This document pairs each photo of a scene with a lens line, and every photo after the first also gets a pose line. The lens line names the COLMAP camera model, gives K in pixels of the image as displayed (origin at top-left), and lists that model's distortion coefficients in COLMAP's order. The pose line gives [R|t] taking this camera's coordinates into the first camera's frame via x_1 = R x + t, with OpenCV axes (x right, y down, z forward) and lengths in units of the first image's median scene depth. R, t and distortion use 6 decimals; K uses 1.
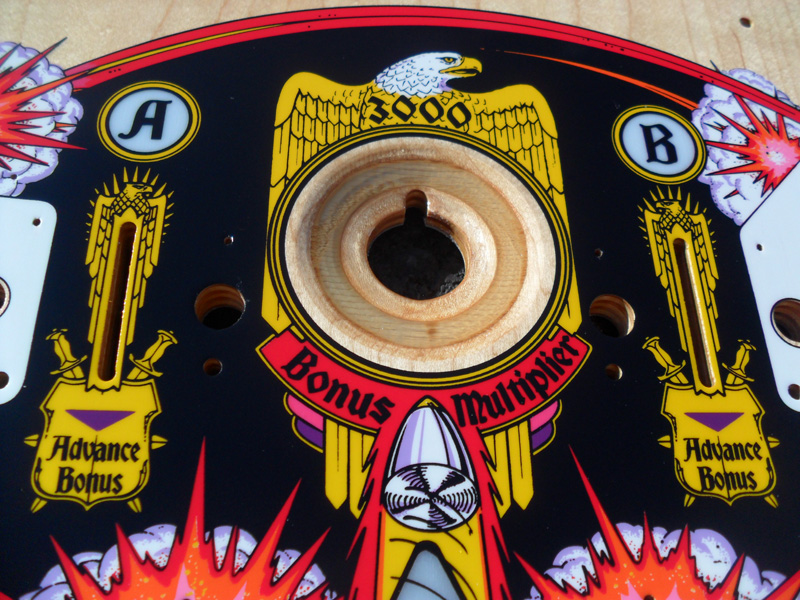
lens RADIAL K [[836.5, 0, 404.7], [0, 836.5, 288.4], [0, 0, 1]] dist [-0.216458, 0.282780]
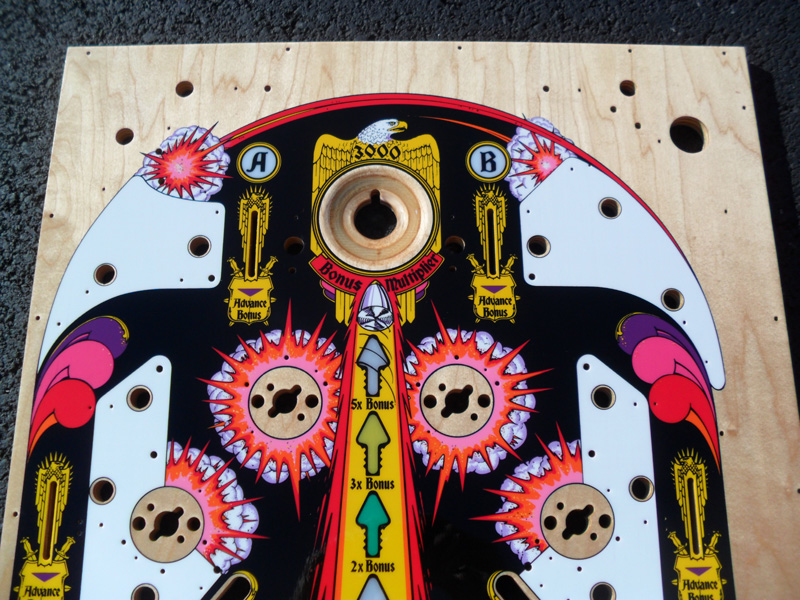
lens RADIAL K [[836.5, 0, 404.7], [0, 836.5, 288.4], [0, 0, 1]] dist [-0.216458, 0.282780]
pose [[0.995977, -0.012344, -0.088760, 0.339643], [0.028421, 0.982845, 0.182230, -0.306604], [0.084988, -0.184020, 0.979241, -1.493634]]
